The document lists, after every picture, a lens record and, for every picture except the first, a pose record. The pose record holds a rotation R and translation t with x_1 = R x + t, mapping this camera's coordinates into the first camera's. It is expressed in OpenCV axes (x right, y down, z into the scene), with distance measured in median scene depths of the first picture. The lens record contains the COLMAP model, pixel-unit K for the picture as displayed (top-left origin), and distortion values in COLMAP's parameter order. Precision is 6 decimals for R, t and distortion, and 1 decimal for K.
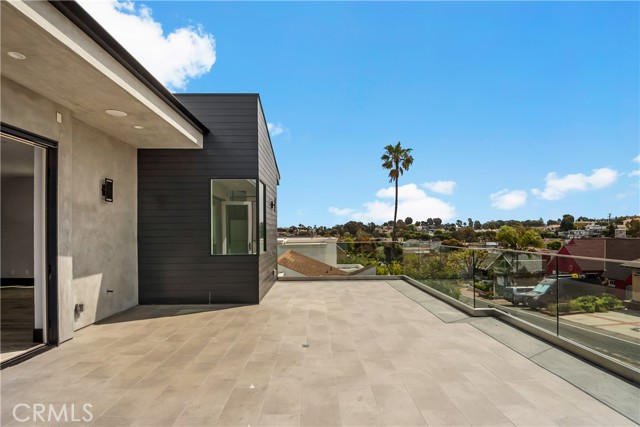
lens RADIAL K [[310.1, 0, 323.3], [0, 310.1, 227.7], [0, 0, 1]] dist [-0.017557, -0.002618]
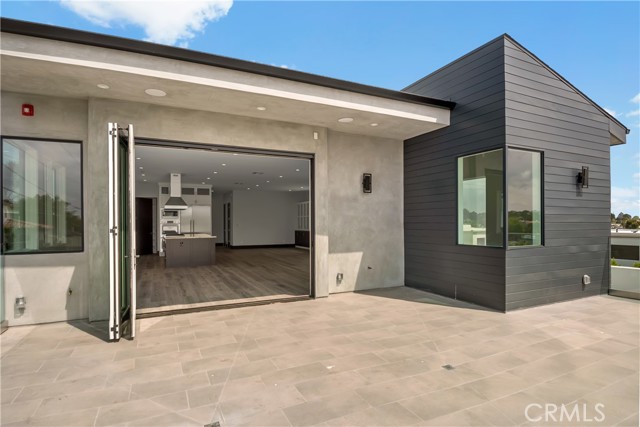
lens RADIAL K [[350.5, 0, 327.4], [0, 350.5, 225.0], [0, 0, 1]] dist [0.001916, -0.013546]
pose [[0.406080, 0.016554, -0.913688, 0.513307], [0.010143, 0.999693, 0.022620, 0.008490], [0.913781, -0.018453, 0.405787, 0.326525]]
